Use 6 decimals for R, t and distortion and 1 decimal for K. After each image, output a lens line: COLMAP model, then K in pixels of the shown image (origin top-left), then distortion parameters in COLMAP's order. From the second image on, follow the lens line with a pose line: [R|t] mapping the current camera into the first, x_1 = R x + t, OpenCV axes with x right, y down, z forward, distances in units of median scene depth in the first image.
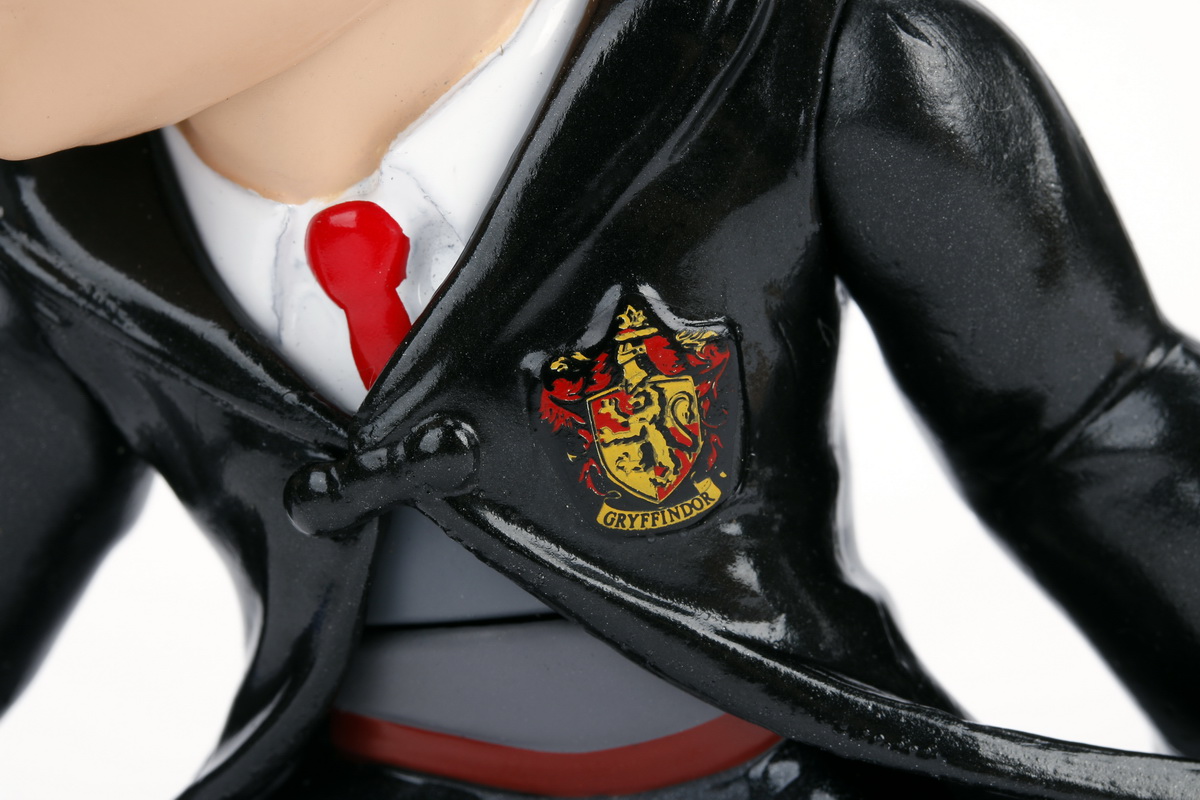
lens RADIAL K [[4249.2, 0, 600.0], [0, 4249.2, 400.0], [0, 0, 1]] dist [0.958549, 0.211580]
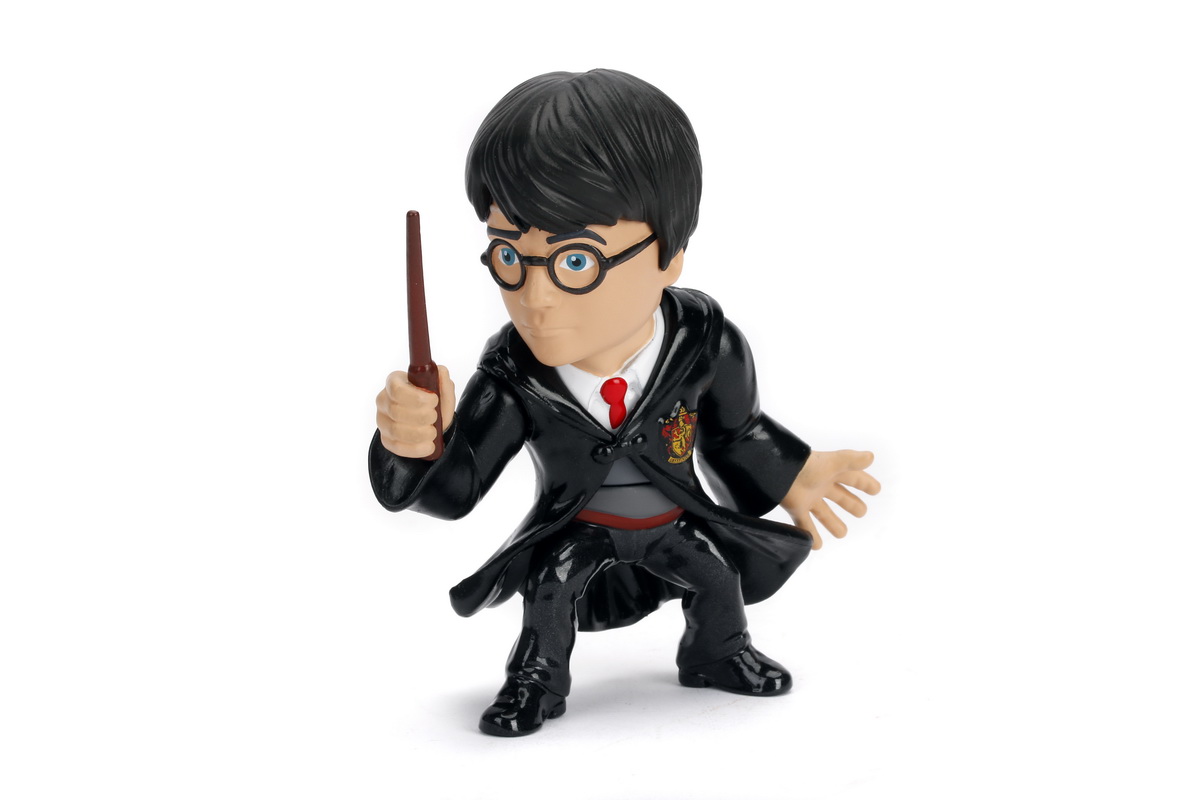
lens RADIAL K [[4249.2, 0, 600.0], [0, 4249.2, 400.0], [0, 0, 1]] dist [0.958549, 0.211580]
pose [[0.816669, 0.012144, 0.576978, -2.299833], [-0.050322, 0.997469, 0.050233, -0.219771], [-0.574908, -0.070058, 0.815213, -2.140068]]
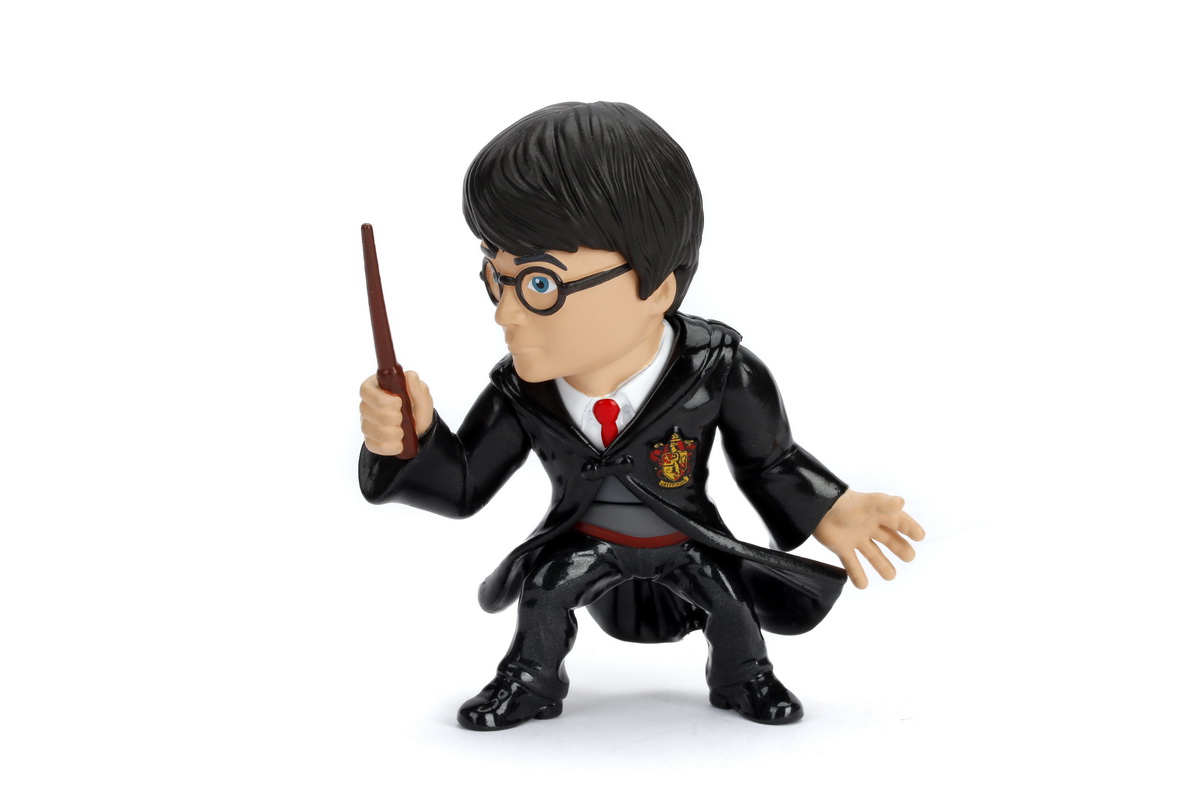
lens RADIAL K [[4249.2, 0, 600.0], [0, 4249.2, 400.0], [0, 0, 1]] dist [0.958549, 0.211580]
pose [[0.970964, 0.095285, 0.219432, -0.944648], [-0.117932, 0.988703, 0.092510, -0.415595], [-0.208138, -0.115702, 0.971232, -2.887705]]
